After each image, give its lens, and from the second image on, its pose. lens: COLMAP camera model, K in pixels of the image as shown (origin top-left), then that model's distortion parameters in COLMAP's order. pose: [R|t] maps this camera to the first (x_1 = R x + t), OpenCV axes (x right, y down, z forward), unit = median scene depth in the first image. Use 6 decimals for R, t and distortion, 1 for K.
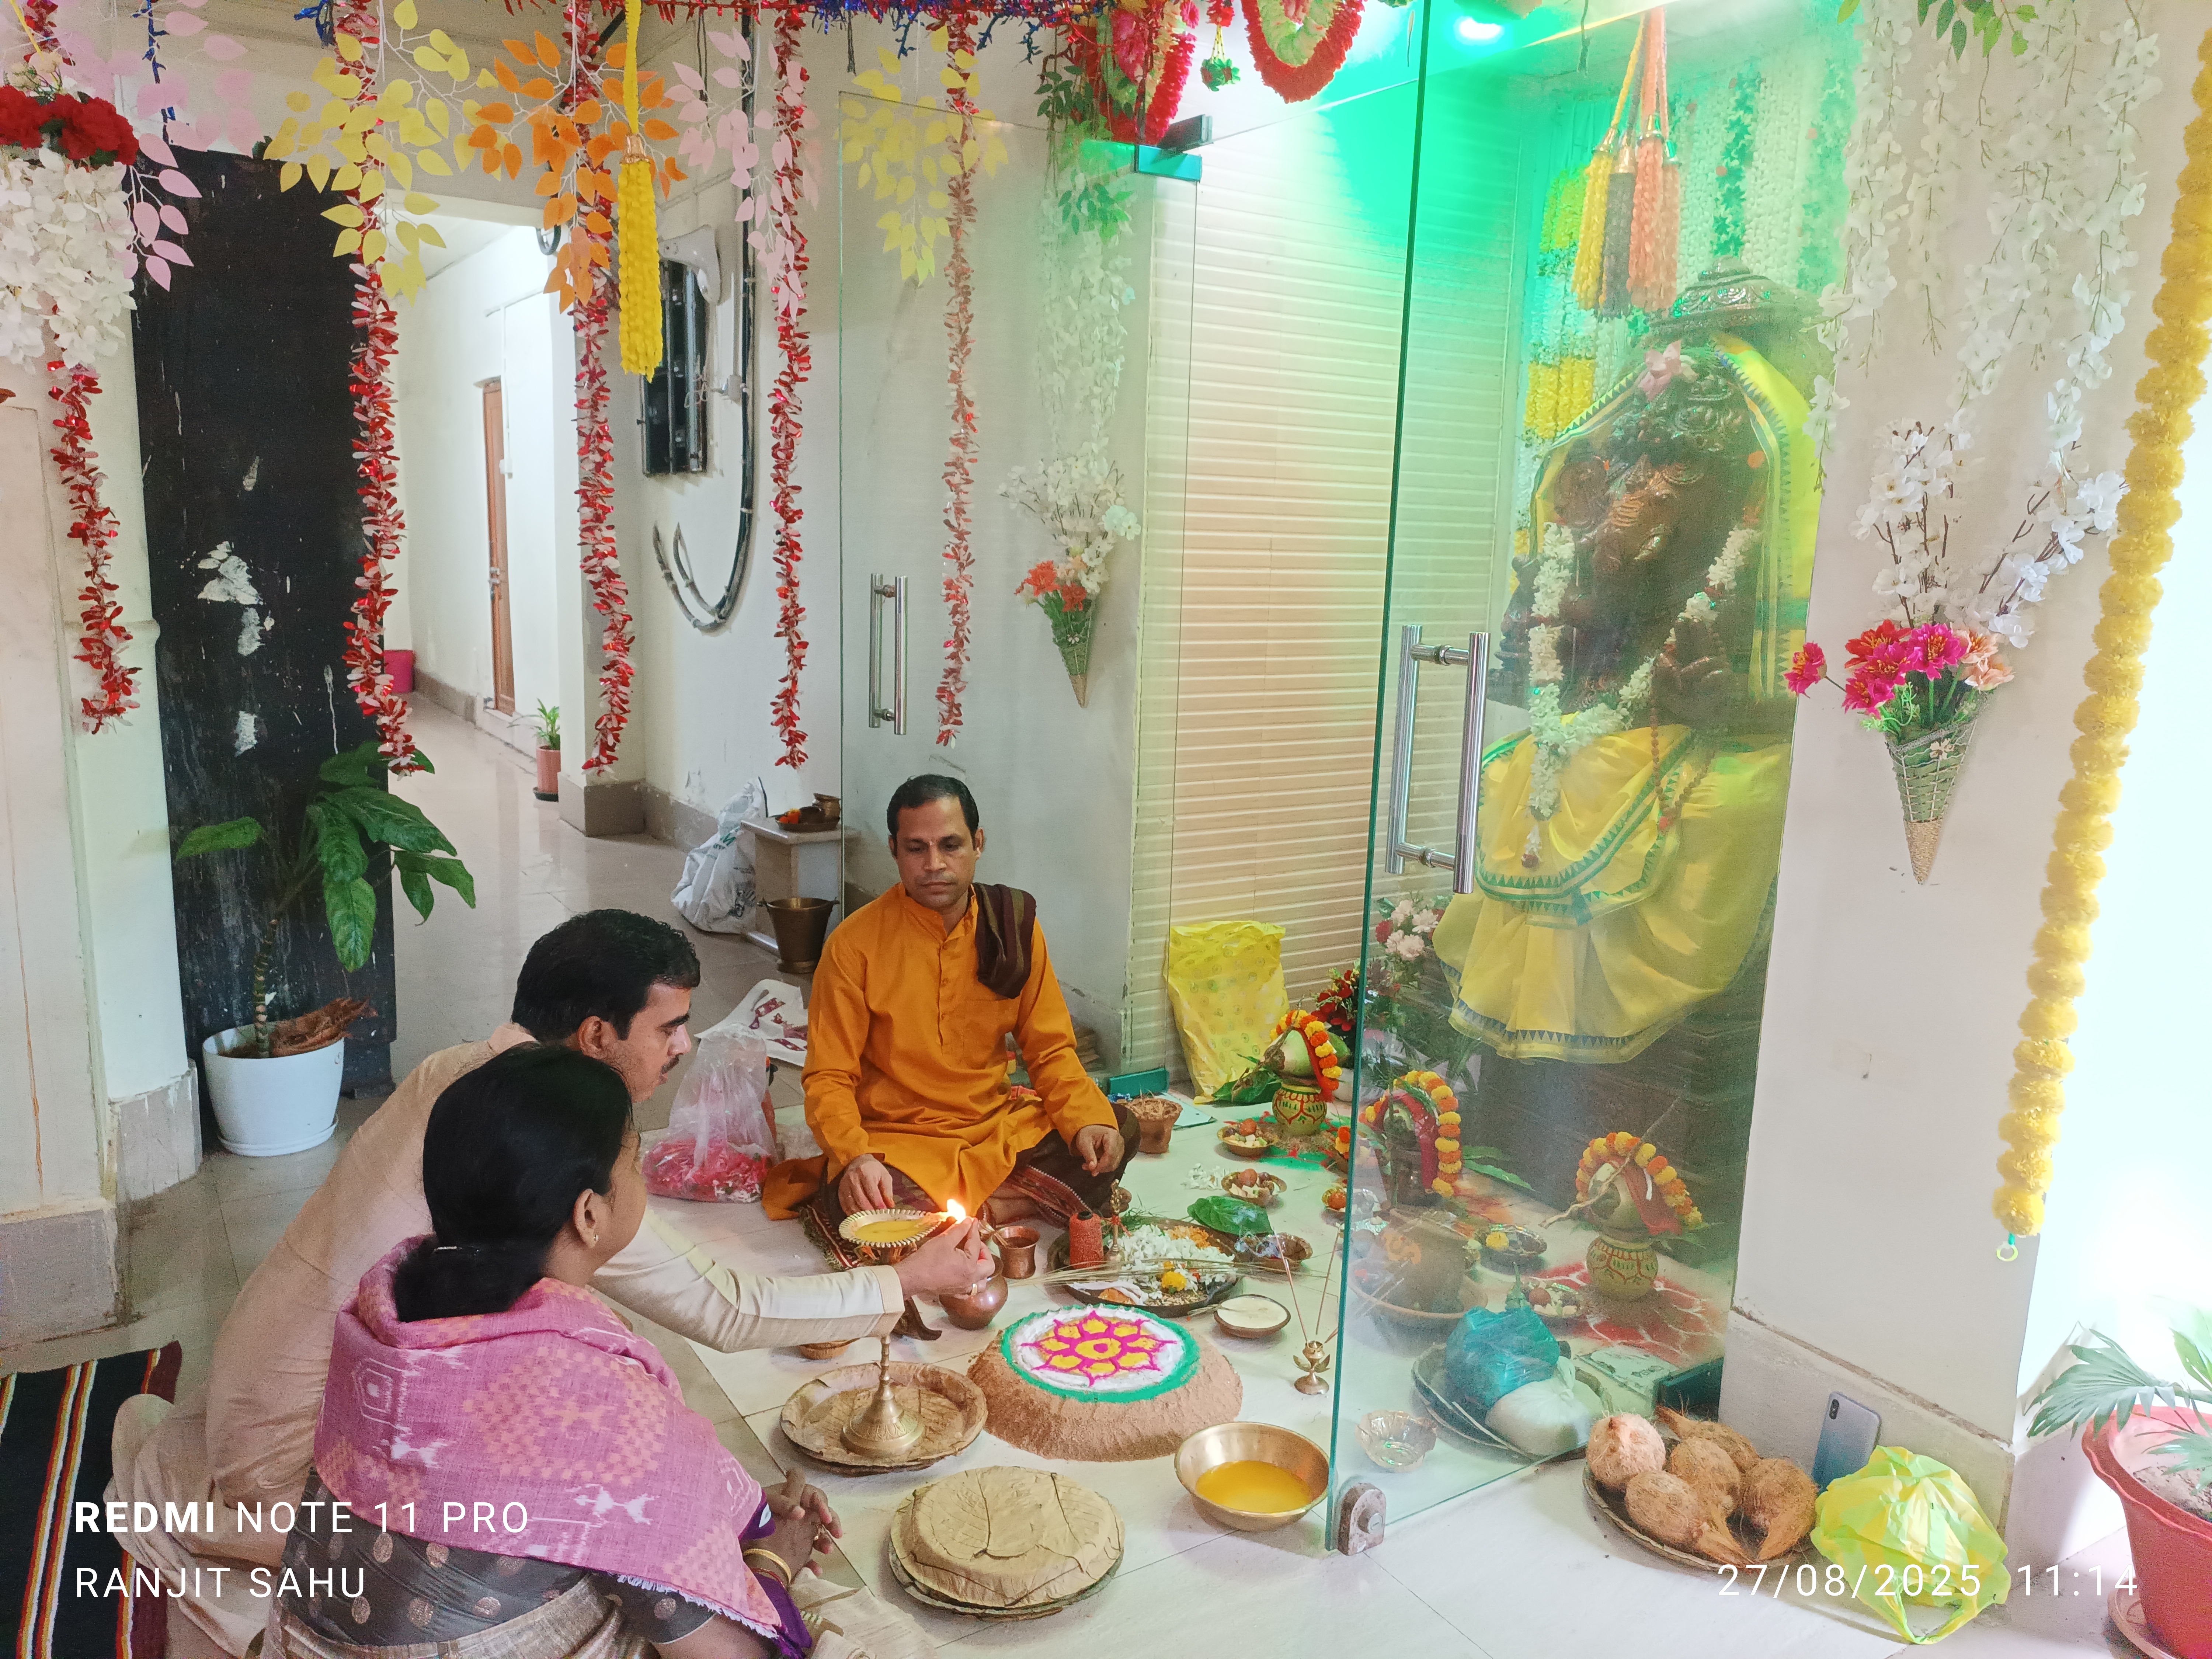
lens RADIAL K [[1579.5, 0, 1102.0], [0, 1579.5, 833.9], [0, 0, 1]] dist [0.020054, -0.033424]
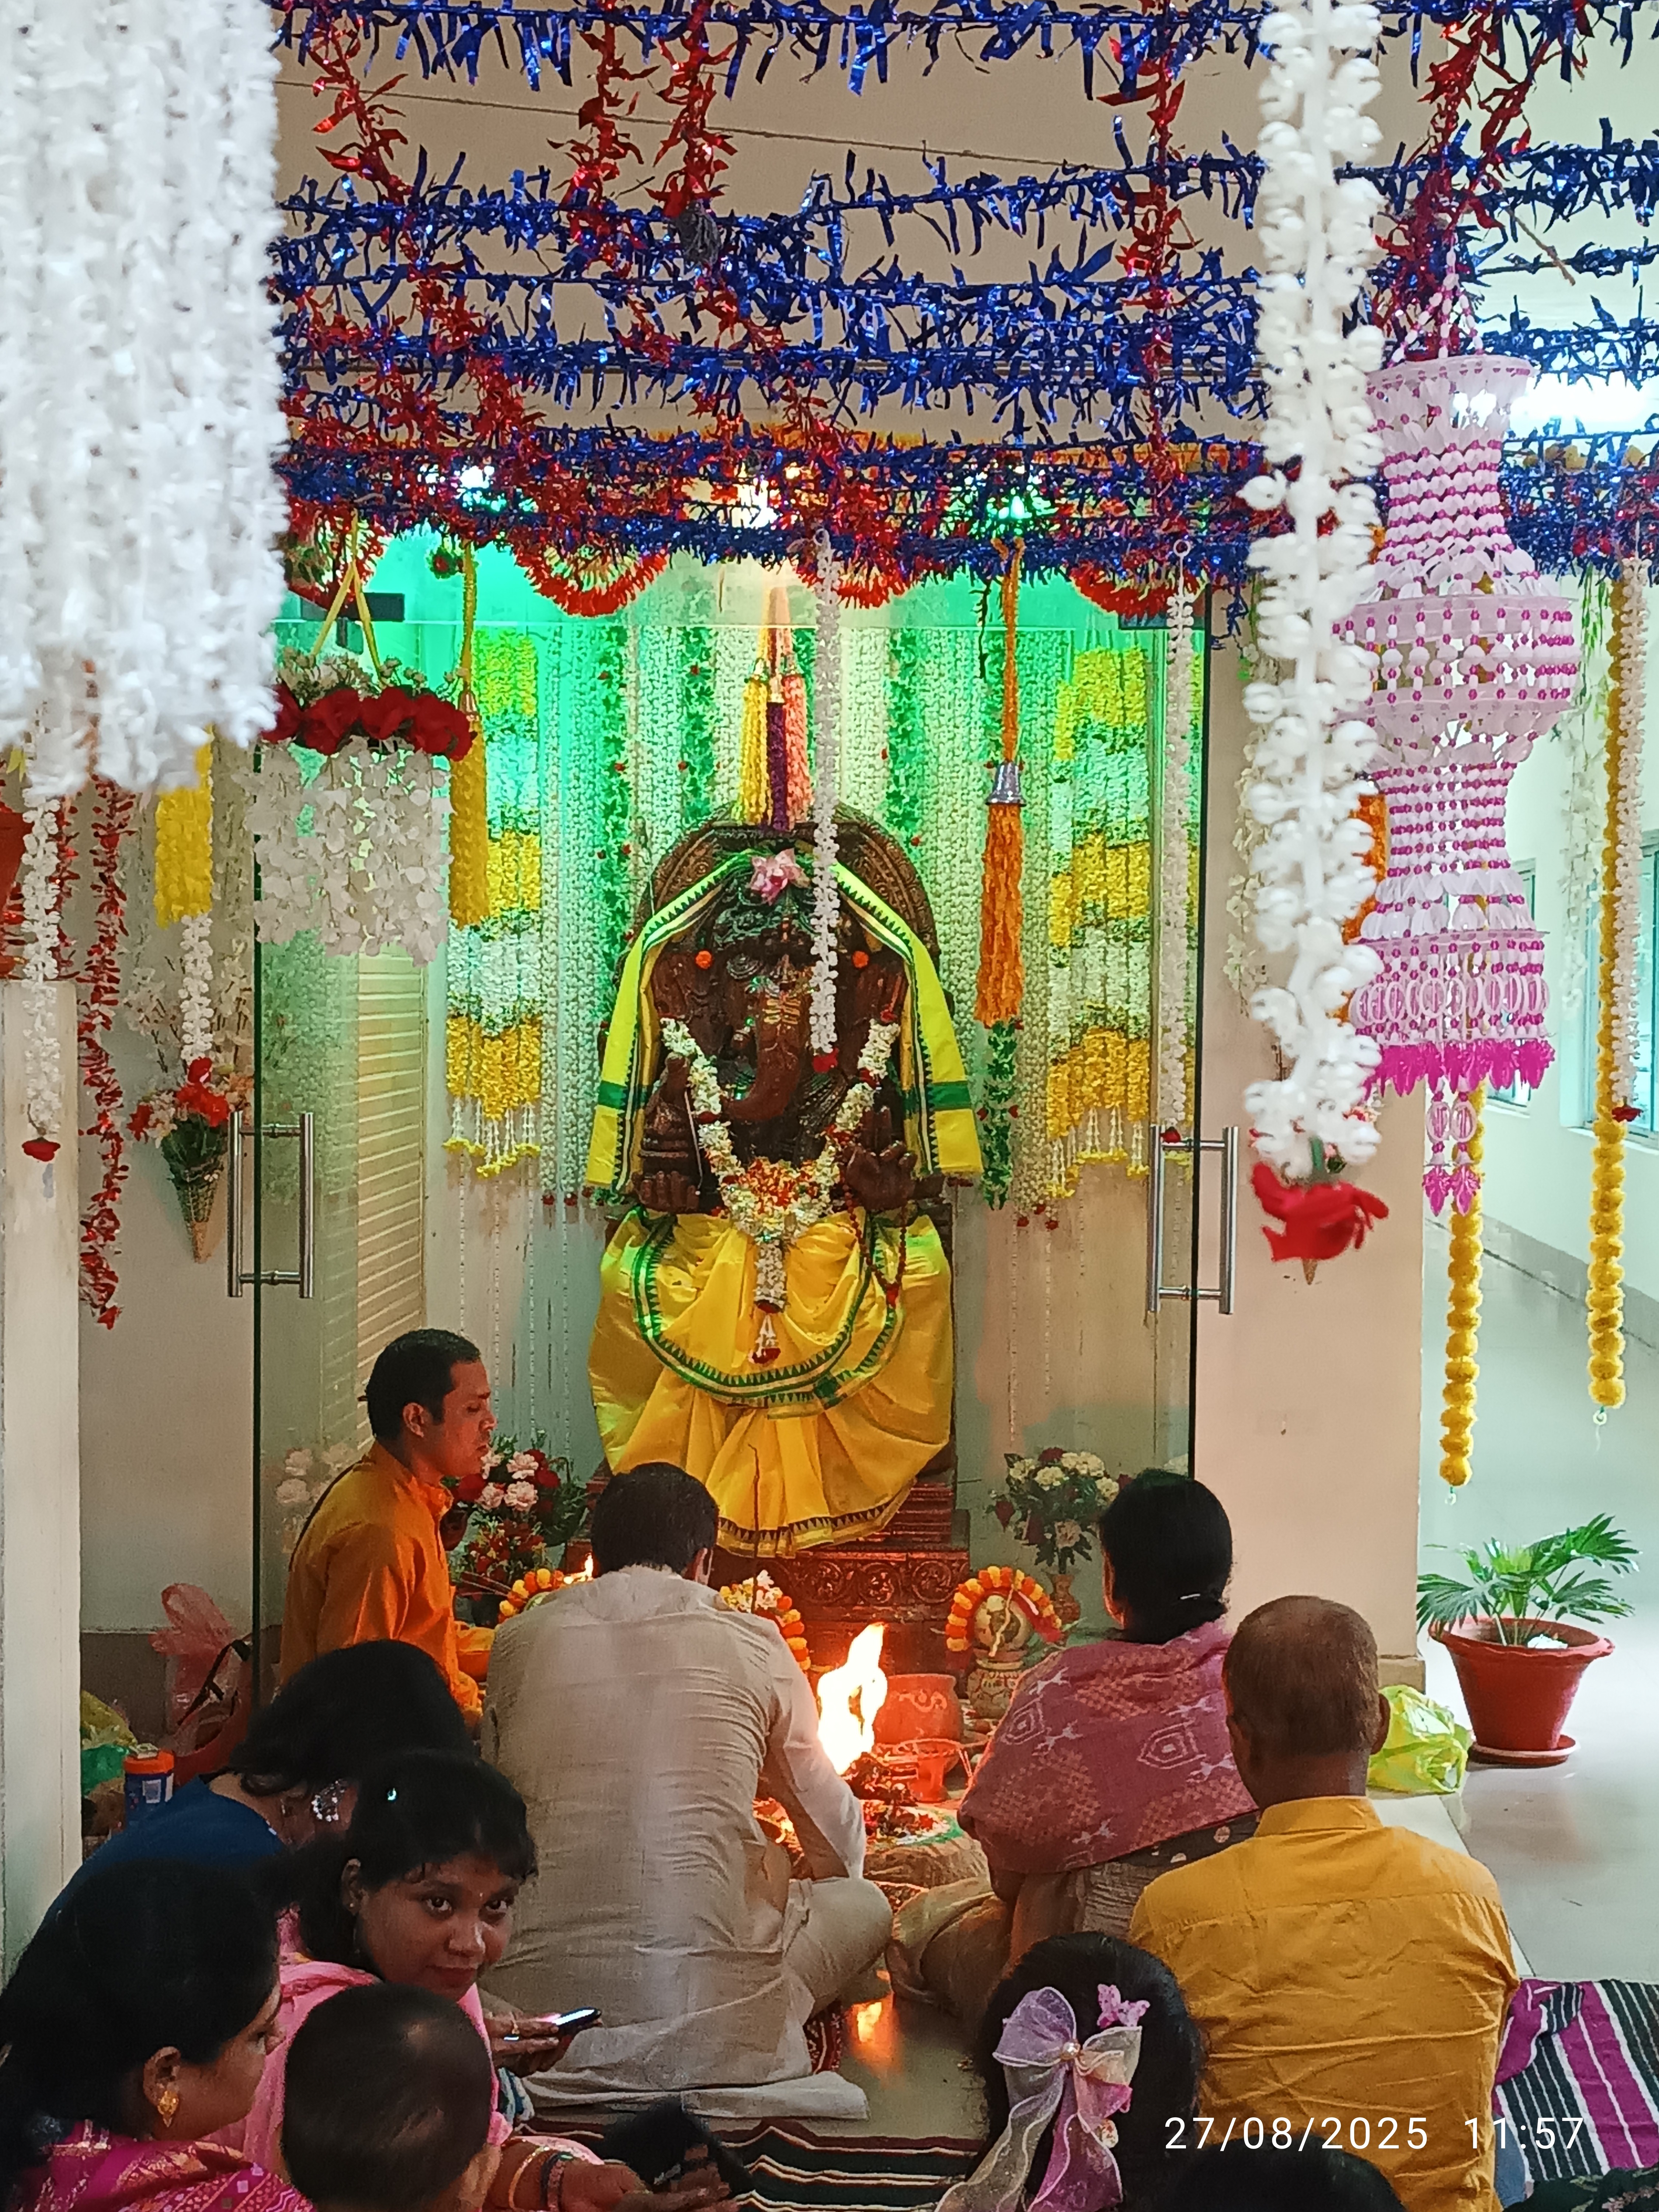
lens RADIAL K [[3121.7, 0, 820.9], [0, 3121.7, 1099.6], [0, 0, 1]] dist [0.020052, 0.000000]
pose [[0.583884, -0.059020, 0.809689, -1.341343], [0.158767, 0.986397, -0.042589, -0.054621], [-0.796161, 0.153420, 0.585312, -0.215528]]
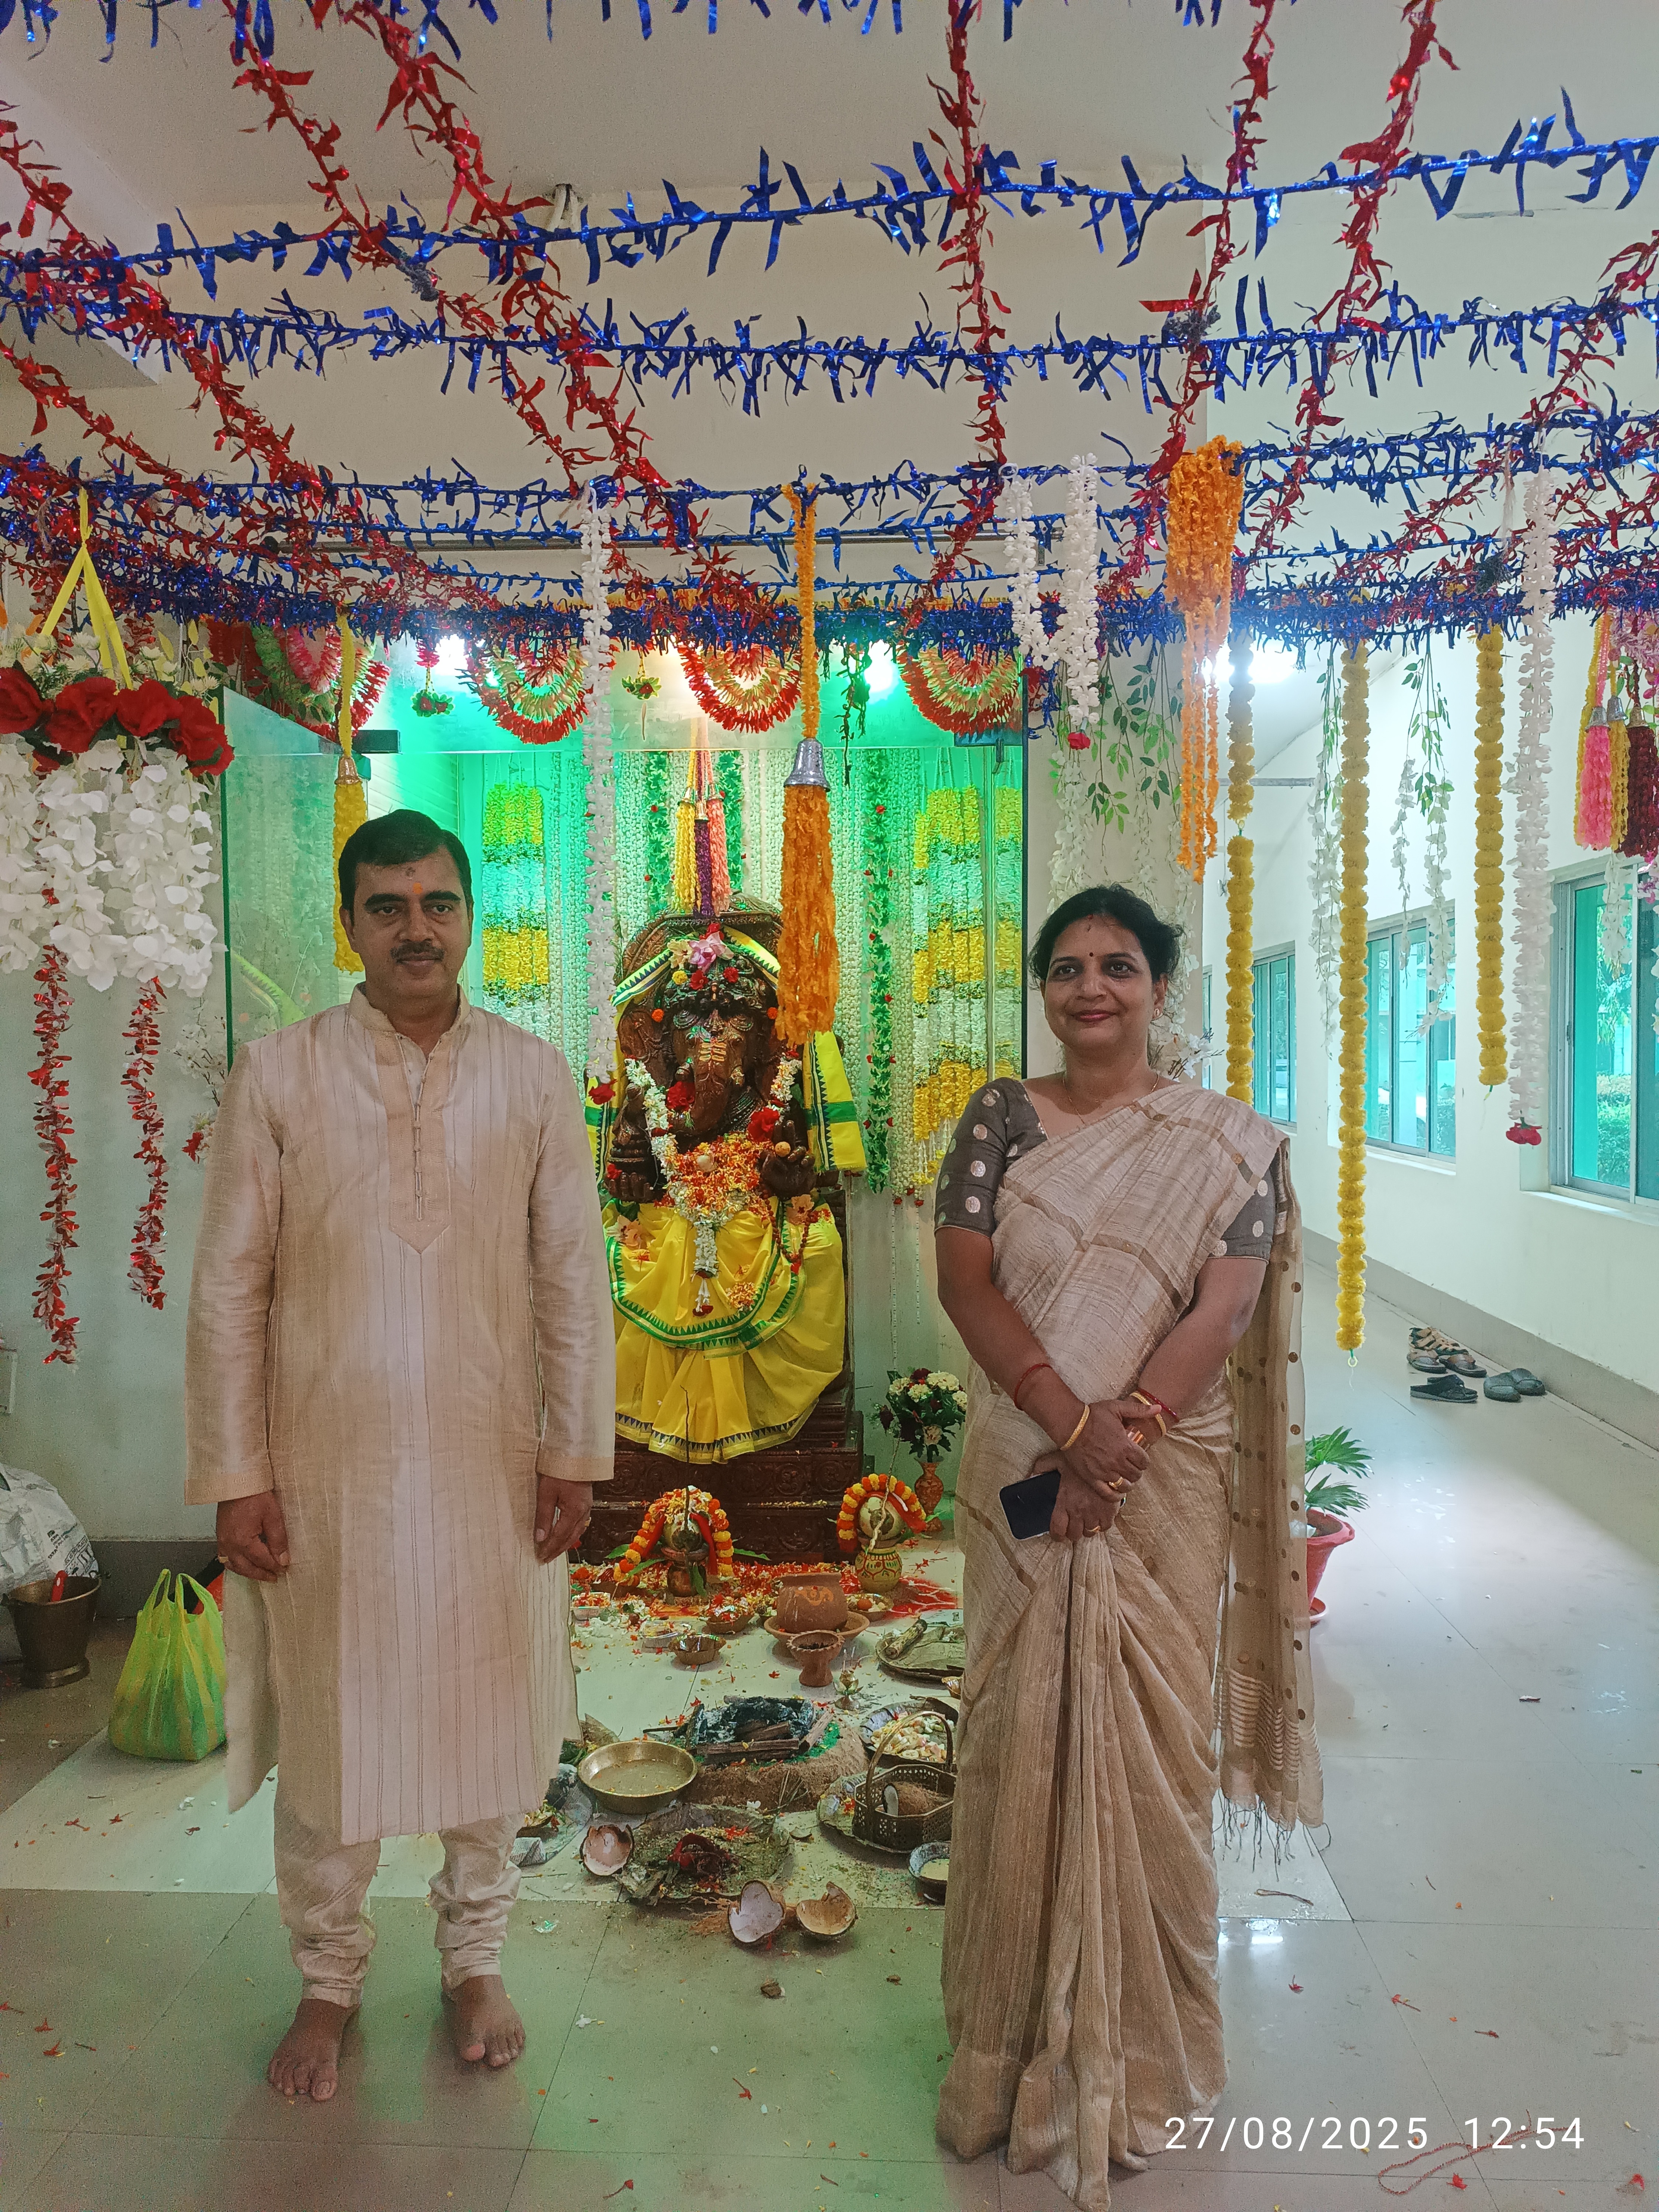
lens RADIAL K [[1579.5, 0, 838.0], [0, 1579.5, 1105.2], [0, 0, 1]] dist [0.020054, -0.033424]
pose [[0.577742, -0.068058, 0.813377, -0.755474], [0.177238, 0.983201, -0.043625, -0.076890], [-0.796744, 0.169366, 0.580099, 0.112592]]
